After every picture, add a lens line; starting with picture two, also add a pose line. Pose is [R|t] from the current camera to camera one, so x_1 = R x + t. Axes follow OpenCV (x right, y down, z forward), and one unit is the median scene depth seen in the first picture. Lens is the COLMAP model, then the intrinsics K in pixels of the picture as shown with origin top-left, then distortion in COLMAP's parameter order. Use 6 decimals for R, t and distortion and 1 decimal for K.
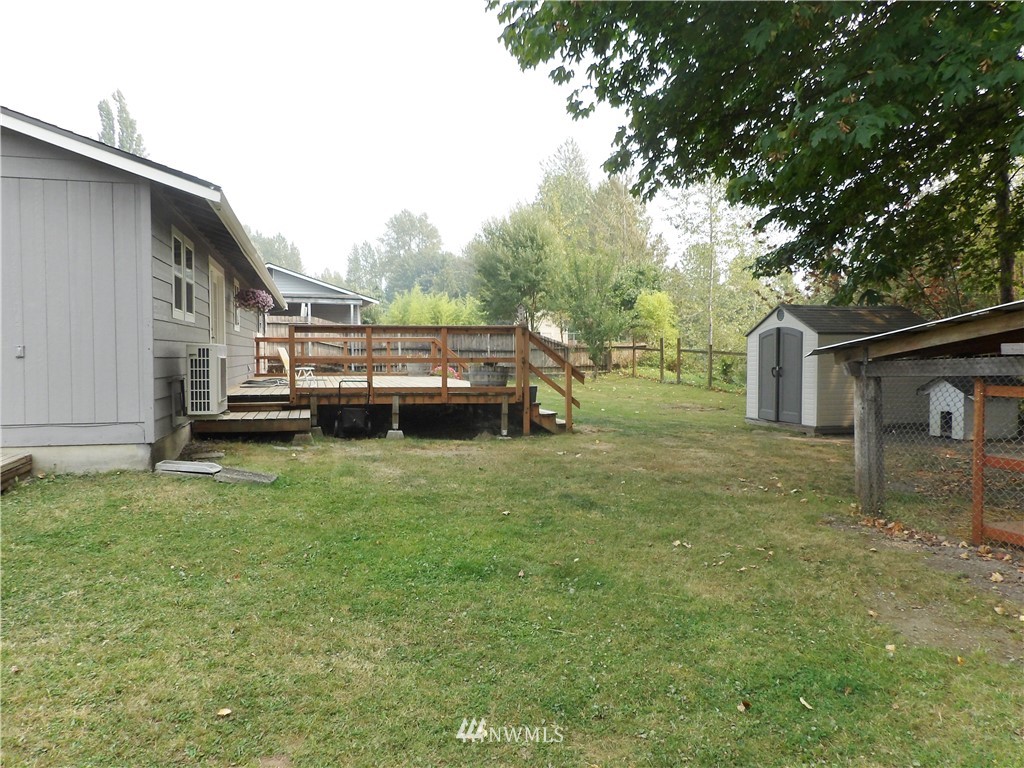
lens RADIAL K [[735.2, 0, 512.7], [0, 735.2, 384.3], [0, 0, 1]] dist [-0.033119, 0.045252]
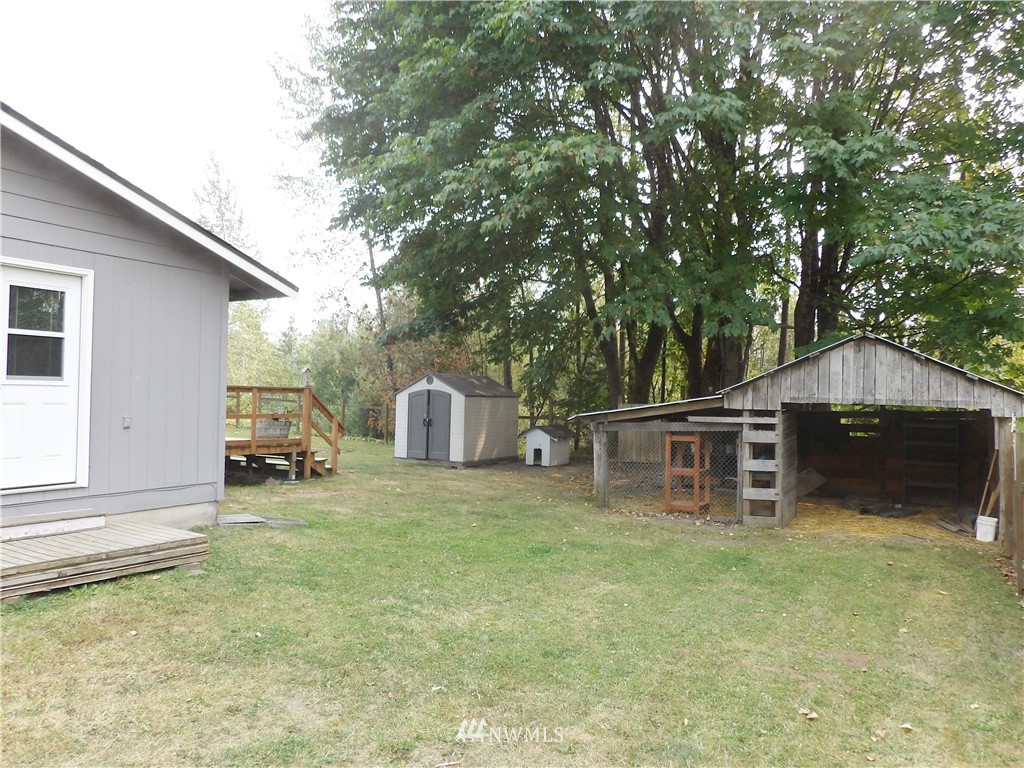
lens RADIAL K [[735.2, 0, 507.7], [0, 735.2, 385.4], [0, 0, 1]] dist [-0.033119, 0.045252]
pose [[0.708979, 0.030978, 0.704549, -0.585155], [0.005733, 0.998749, -0.049682, -0.020529], [-0.705207, 0.039263, 0.707914, -0.072324]]
